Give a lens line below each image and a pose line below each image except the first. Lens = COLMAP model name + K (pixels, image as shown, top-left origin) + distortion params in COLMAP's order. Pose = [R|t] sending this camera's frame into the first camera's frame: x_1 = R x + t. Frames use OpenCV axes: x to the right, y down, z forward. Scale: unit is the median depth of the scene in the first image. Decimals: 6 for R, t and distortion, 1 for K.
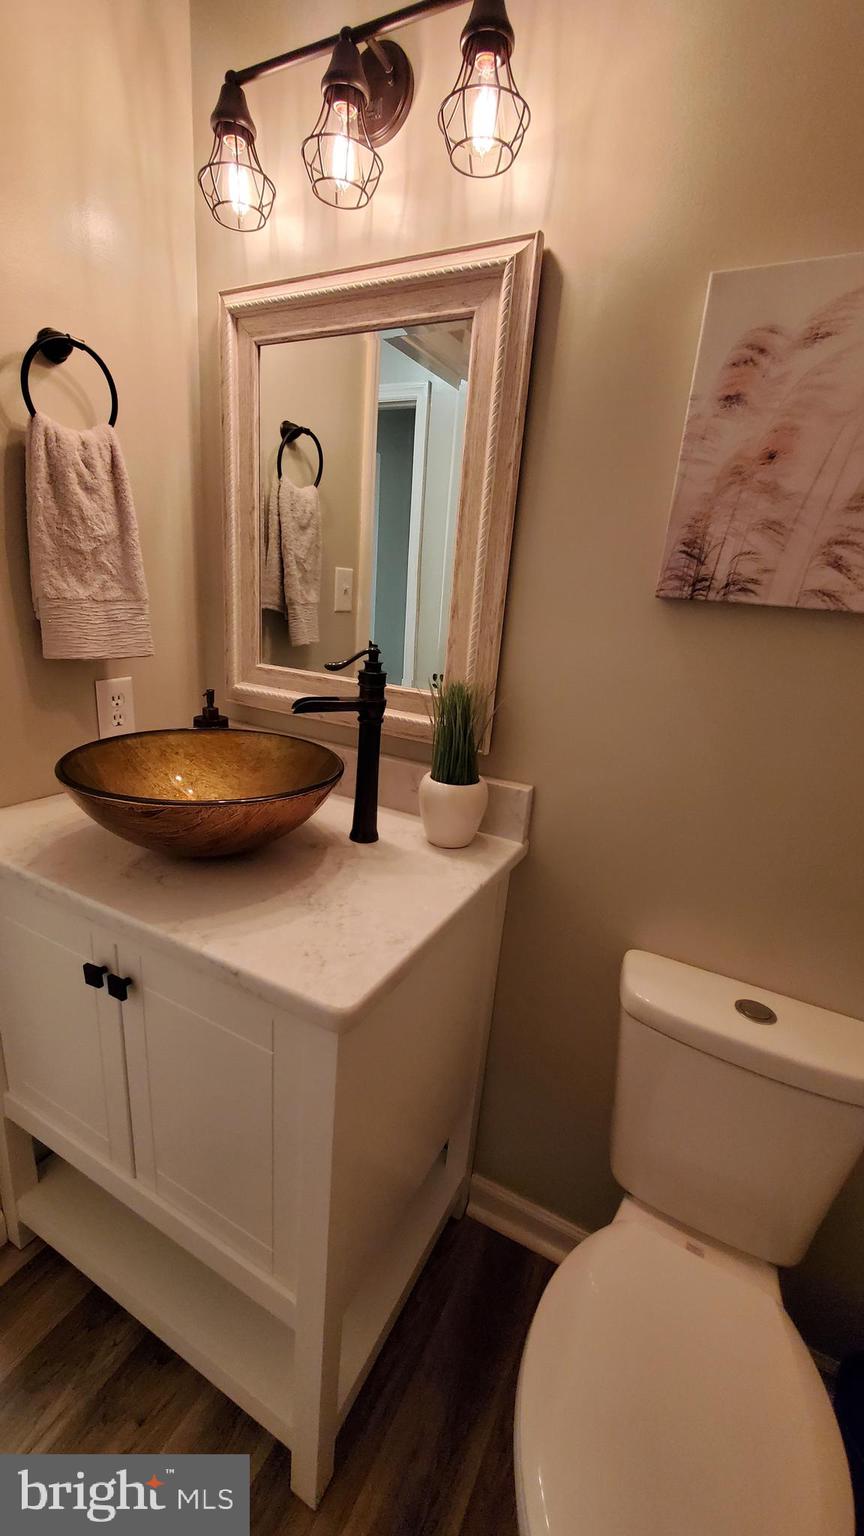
lens RADIAL K [[616.8, 0, 432.0], [0, 616.8, 768.0], [0, 0, 1]] dist [-0.001212, -0.000139]
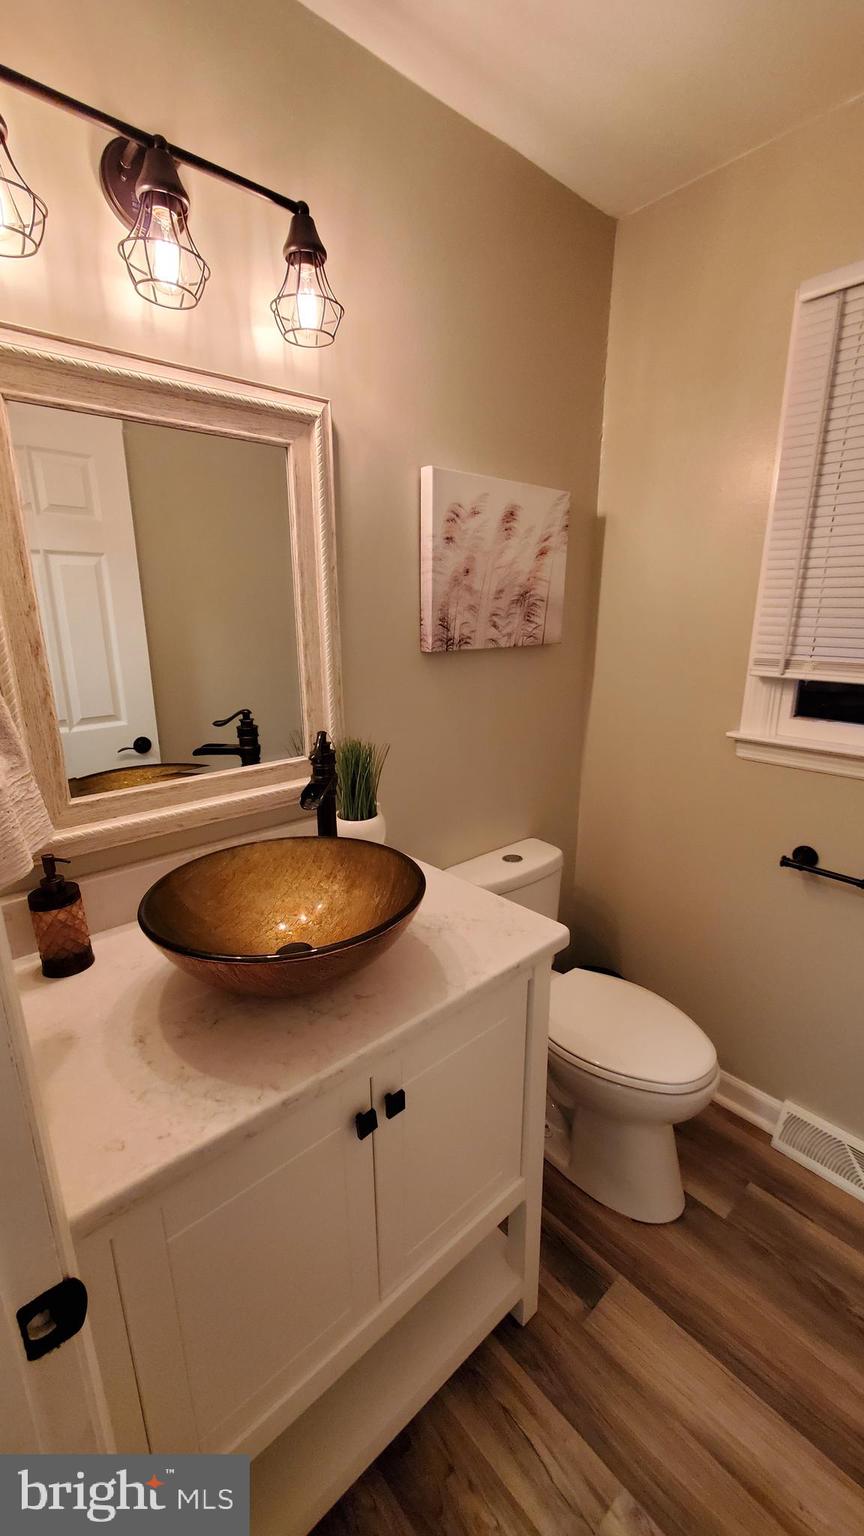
lens RADIAL K [[616.8, 0, 432.0], [0, 616.8, 768.0], [0, 0, 1]] dist [-0.001212, -0.000139]
pose [[0.344387, -0.316471, 0.883880, -1.249751], [0.298380, 0.929553, 0.216565, -0.377149], [-0.890150, 0.189150, 0.414555, 0.426801]]
